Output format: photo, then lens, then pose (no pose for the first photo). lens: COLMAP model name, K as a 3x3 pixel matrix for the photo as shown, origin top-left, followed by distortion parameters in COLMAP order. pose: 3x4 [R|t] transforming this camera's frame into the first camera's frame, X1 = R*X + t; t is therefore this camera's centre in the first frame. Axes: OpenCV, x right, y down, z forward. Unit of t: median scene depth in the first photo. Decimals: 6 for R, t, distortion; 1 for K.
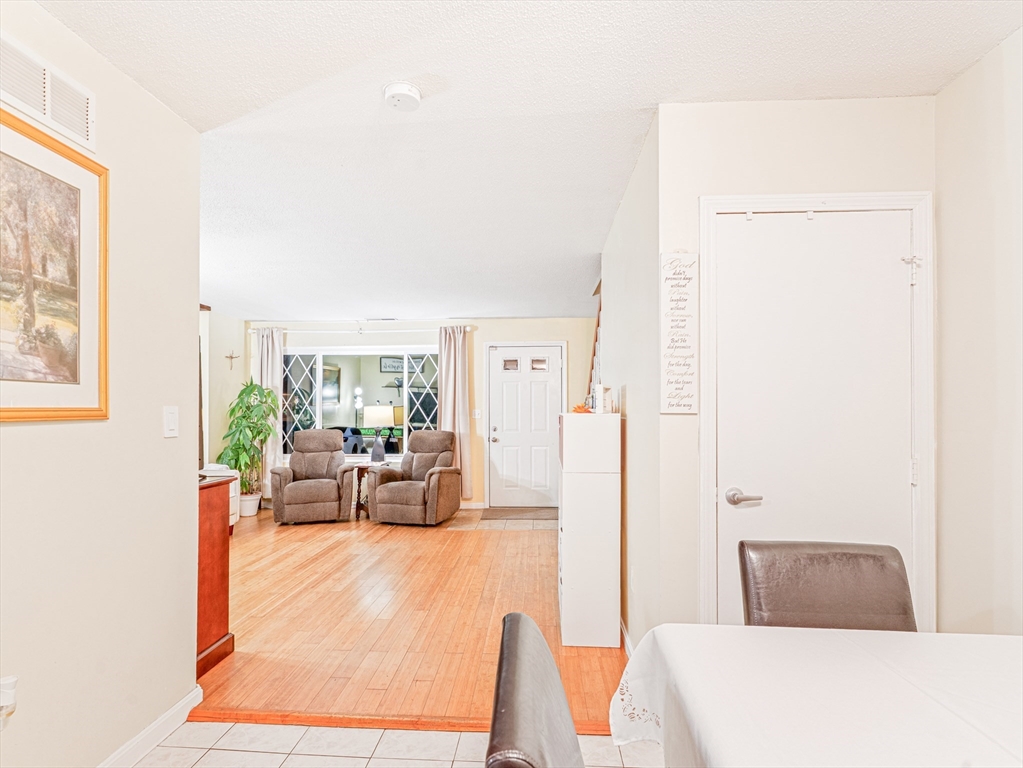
lens RADIAL K [[552.7, 0, 496.0], [0, 552.7, 408.8], [0, 0, 1]] dist [0.010042, -0.003343]
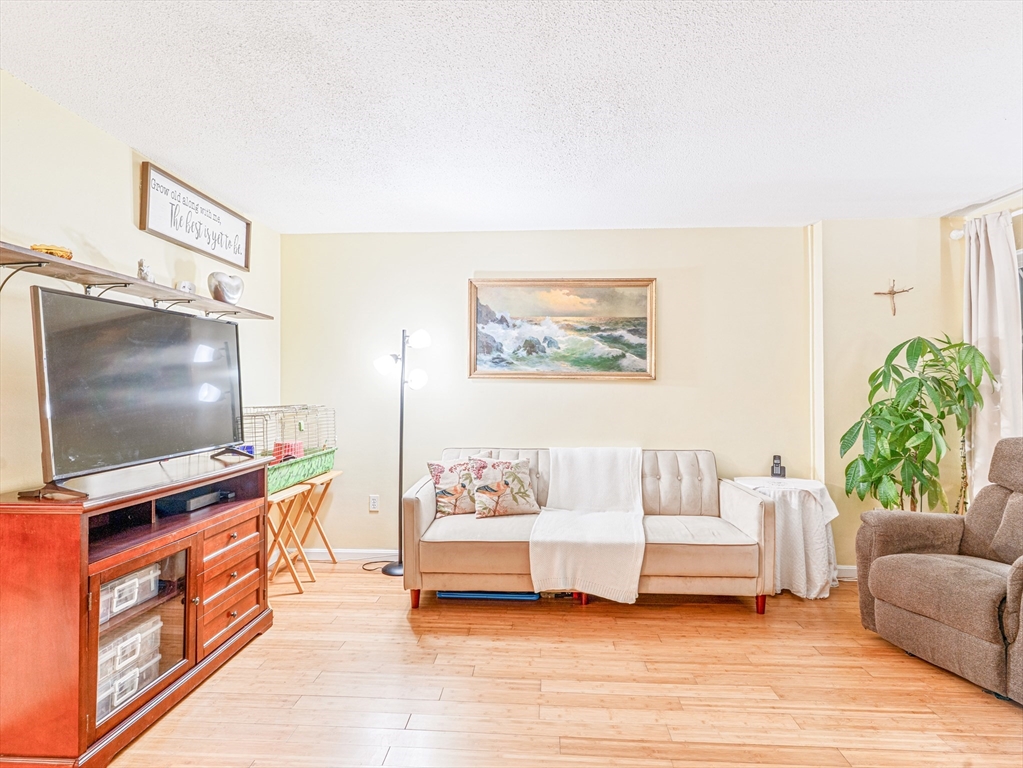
lens RADIAL K [[552.7, 0, 513.1], [0, 552.7, 376.2], [0, 0, 1]] dist [0.010042, -0.003343]
pose [[0.020361, -0.017650, -0.999637, 0.068226], [0.006623, 0.999825, -0.017519, -0.002892], [0.999771, -0.006264, 0.020475, 0.639136]]
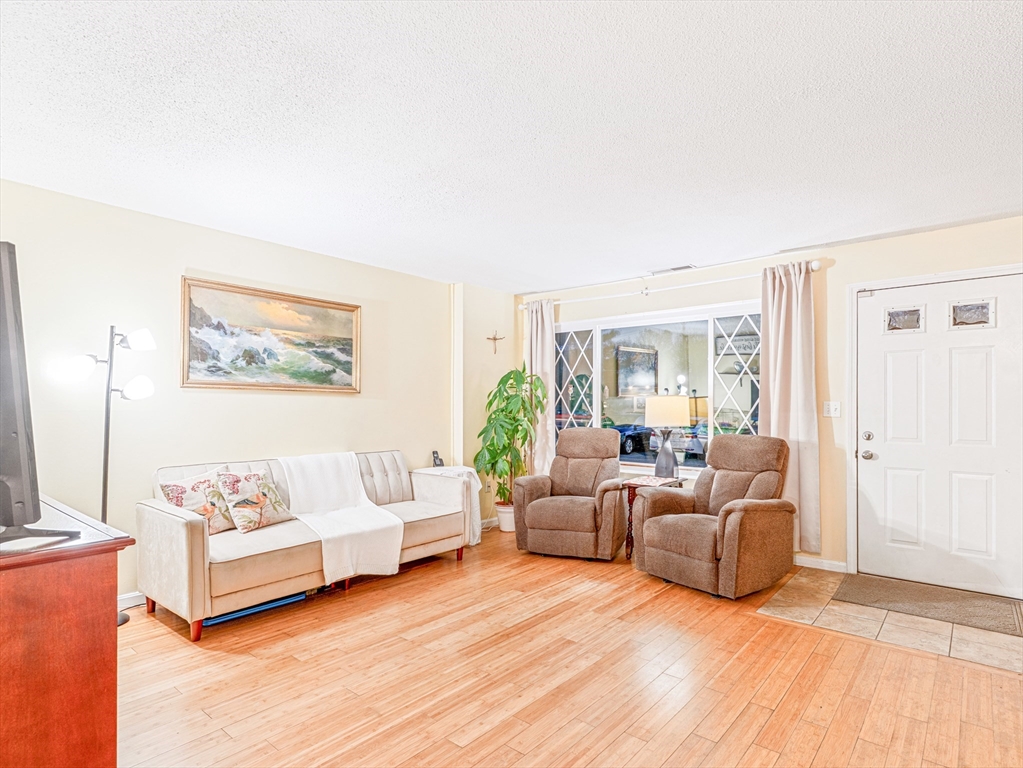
lens RADIAL K [[552.7, 0, 511.1], [0, 552.7, 402.7], [0, 0, 1]] dist [0.010042, -0.003343]
pose [[0.810389, 0.003793, -0.585881, 0.036322], [-0.001870, 0.999991, 0.003887, 0.000504], [0.585890, -0.002055, 0.810388, 0.349251]]
